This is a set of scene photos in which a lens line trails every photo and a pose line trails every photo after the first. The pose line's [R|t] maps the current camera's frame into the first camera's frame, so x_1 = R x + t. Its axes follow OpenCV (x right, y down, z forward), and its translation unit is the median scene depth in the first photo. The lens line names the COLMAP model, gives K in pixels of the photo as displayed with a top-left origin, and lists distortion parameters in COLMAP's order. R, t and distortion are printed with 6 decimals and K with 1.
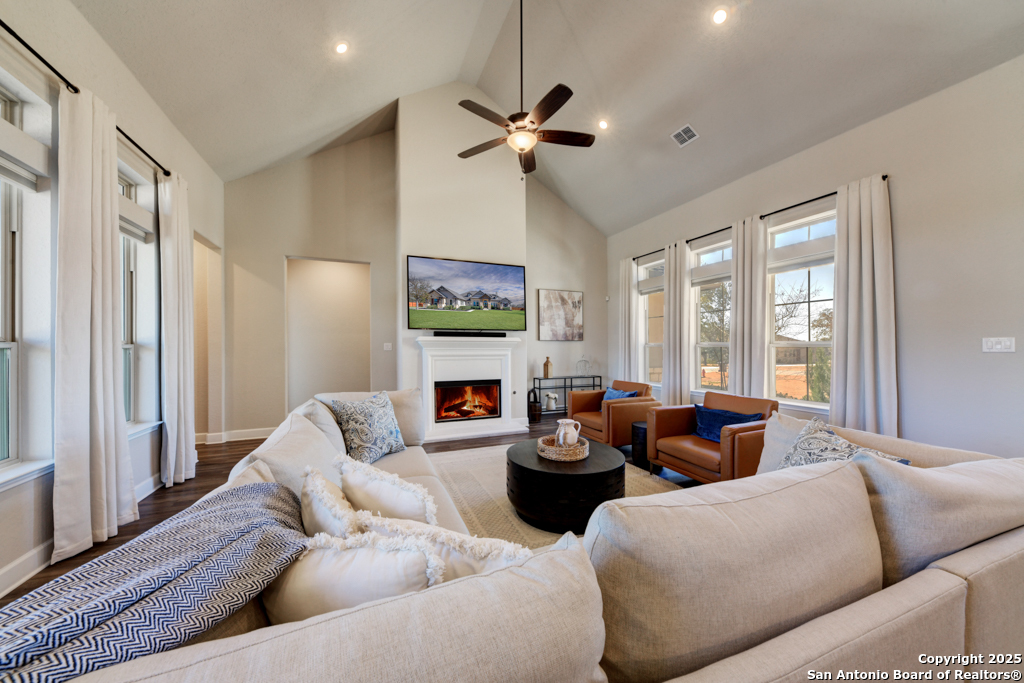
lens RADIAL K [[352.0, 0, 506.8], [0, 352.0, 344.5], [0, 0, 1]] dist [-0.000797, -0.001007]
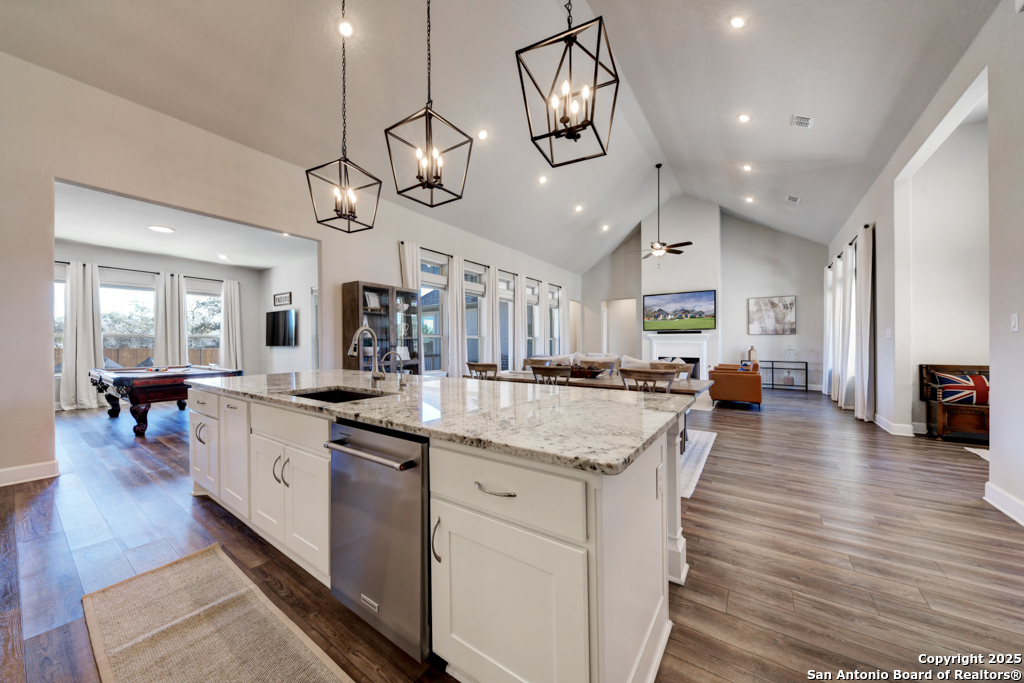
lens RADIAL K [[352.0, 0, 507.2], [0, 352.0, 343.6], [0, 0, 1]] dist [-0.000797, -0.001007]
pose [[0.521589, 0.003560, -0.853189, 0.970043], [0.006996, 0.999940, 0.008449, 0.007473], [0.853168, -0.010376, 0.521533, -0.708058]]
